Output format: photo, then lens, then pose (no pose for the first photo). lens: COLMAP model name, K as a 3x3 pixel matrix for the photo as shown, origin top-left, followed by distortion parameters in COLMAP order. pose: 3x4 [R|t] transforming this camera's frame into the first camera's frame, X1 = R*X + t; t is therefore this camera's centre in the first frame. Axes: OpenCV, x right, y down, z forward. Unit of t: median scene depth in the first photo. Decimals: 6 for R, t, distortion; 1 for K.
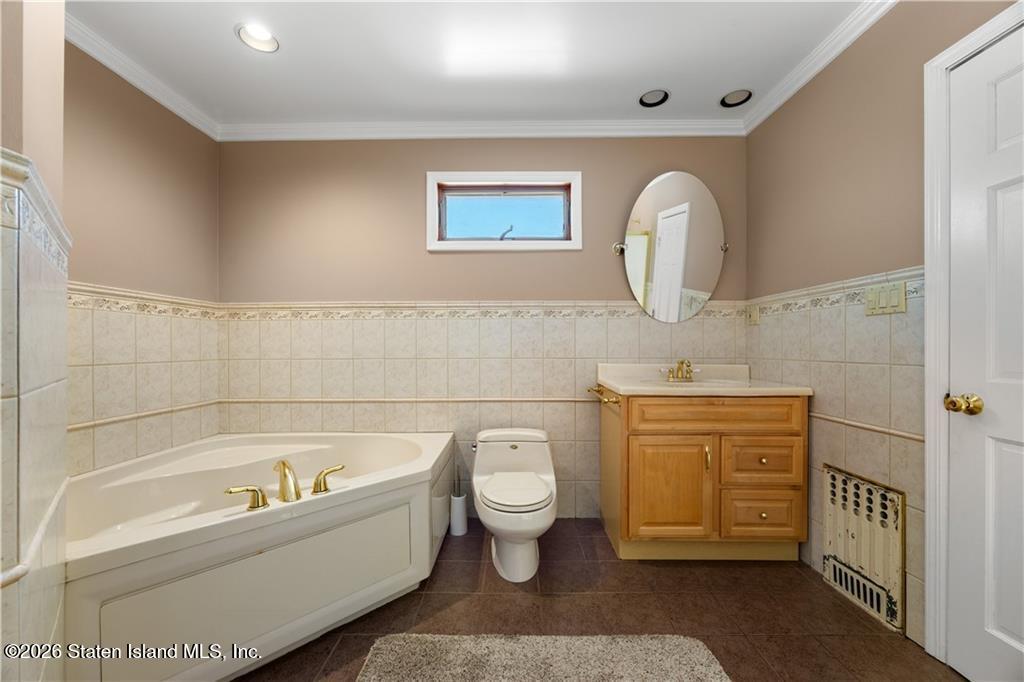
lens RADIAL K [[397.6, 0, 504.9], [0, 397.6, 348.8], [0, 0, 1]] dist [-0.010184, -0.000033]
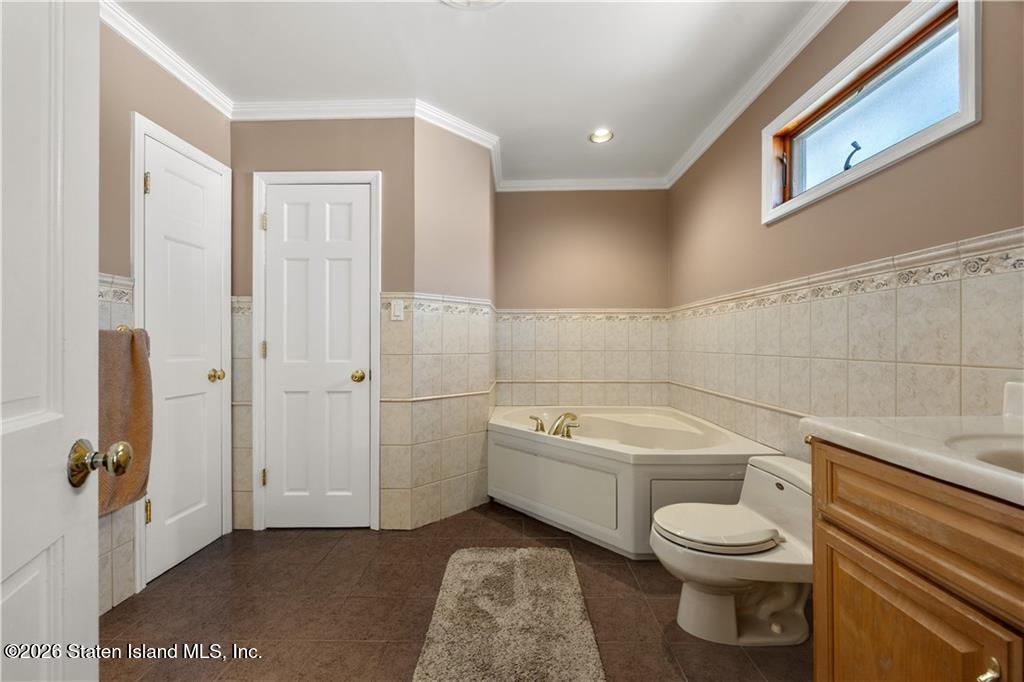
lens RADIAL K [[397.6, 0, 504.6], [0, 397.6, 339.9], [0, 0, 1]] dist [-0.010184, -0.000033]
pose [[-0.028976, -0.003973, -0.999572, 0.677907], [0.000452, 0.999992, -0.003988, -0.004513], [0.999580, -0.000567, -0.028974, 0.508084]]
